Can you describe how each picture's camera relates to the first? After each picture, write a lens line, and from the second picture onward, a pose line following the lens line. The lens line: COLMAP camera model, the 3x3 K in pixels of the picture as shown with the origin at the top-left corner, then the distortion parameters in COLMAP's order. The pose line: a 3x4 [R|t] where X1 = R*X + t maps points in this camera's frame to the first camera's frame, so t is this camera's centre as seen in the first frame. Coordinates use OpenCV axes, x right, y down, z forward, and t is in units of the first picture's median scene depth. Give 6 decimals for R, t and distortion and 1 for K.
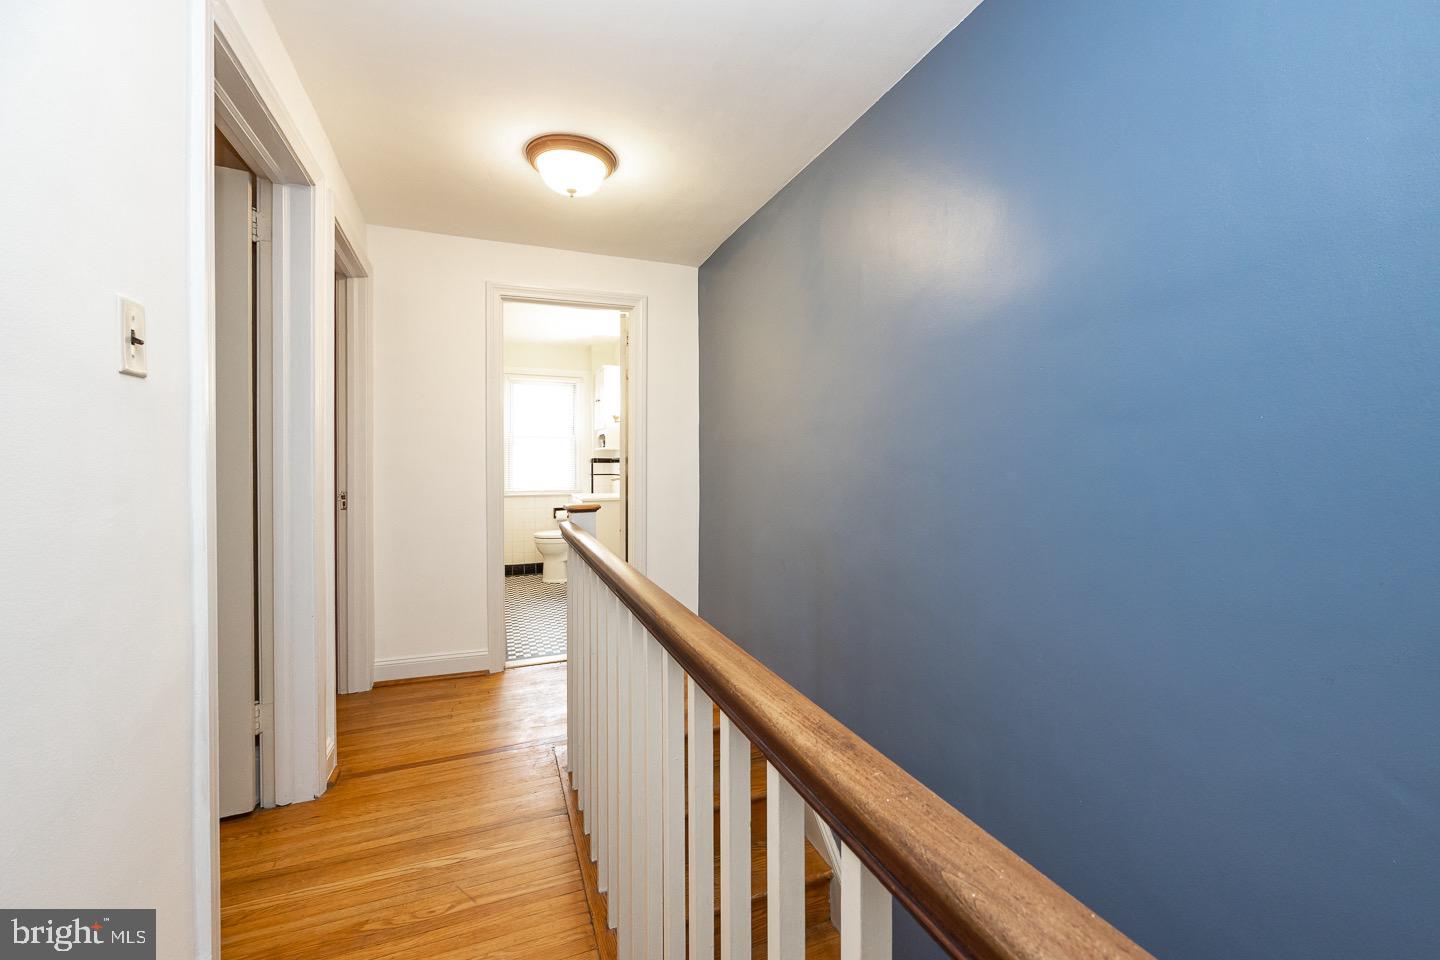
lens RADIAL K [[576.2, 0, 722.2], [0, 576.2, 471.4], [0, 0, 1]] dist [-0.002320, -0.000205]
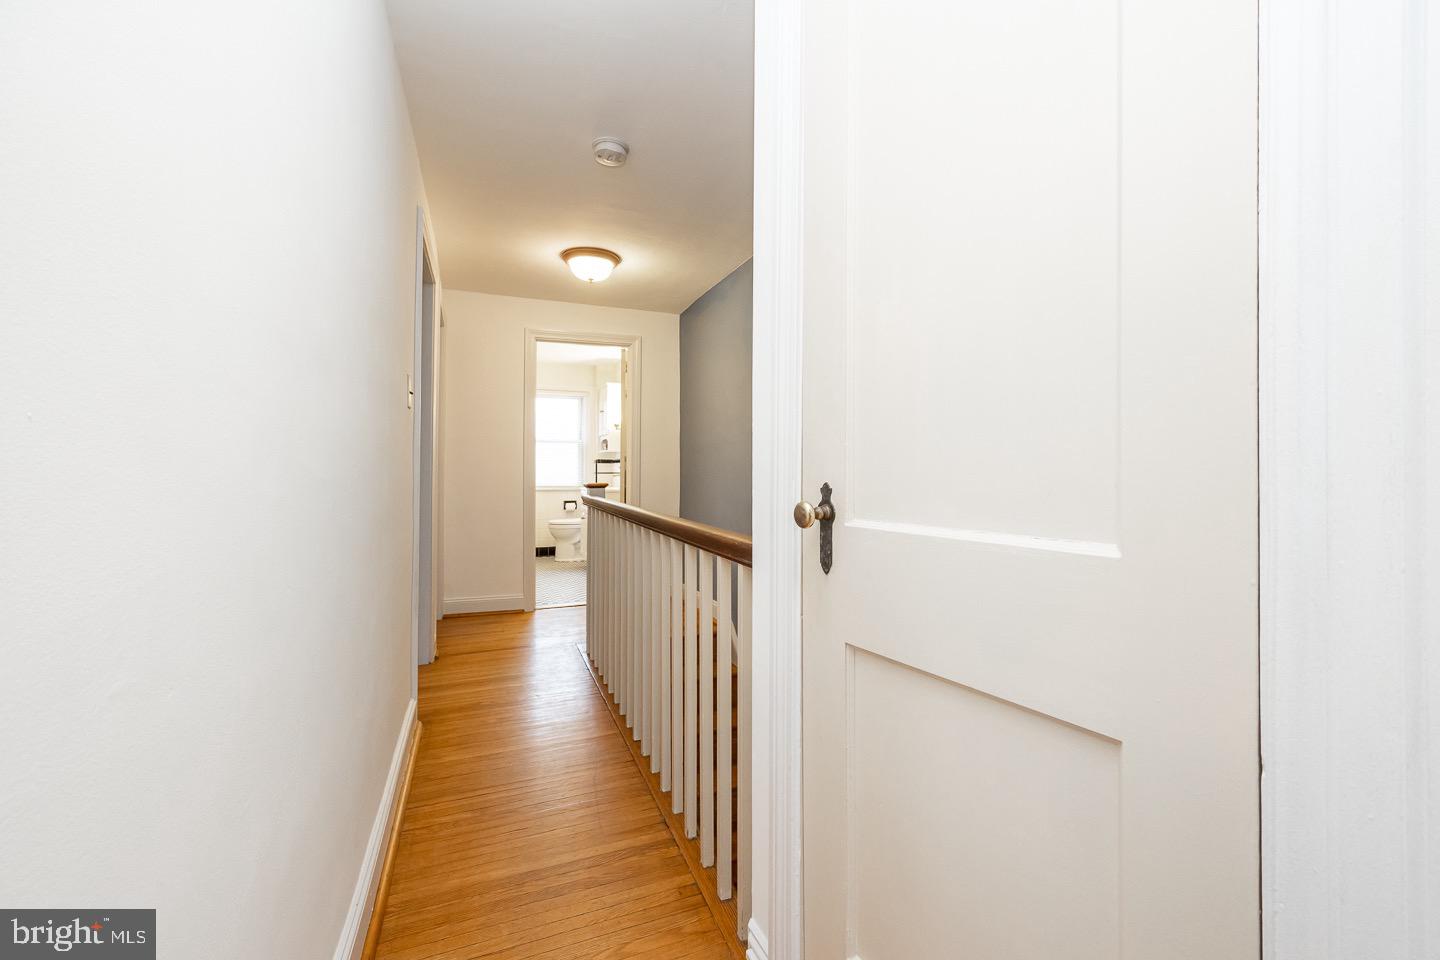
lens RADIAL K [[576.2, 0, 717.3], [0, 576.2, 475.0], [0, 0, 1]] dist [-0.002320, -0.000205]
pose [[0.999969, 0.005825, -0.005250, 0.055285], [-0.005859, 0.999961, -0.006556, 0.027828], [0.005211, 0.006586, 0.999965, -0.338115]]
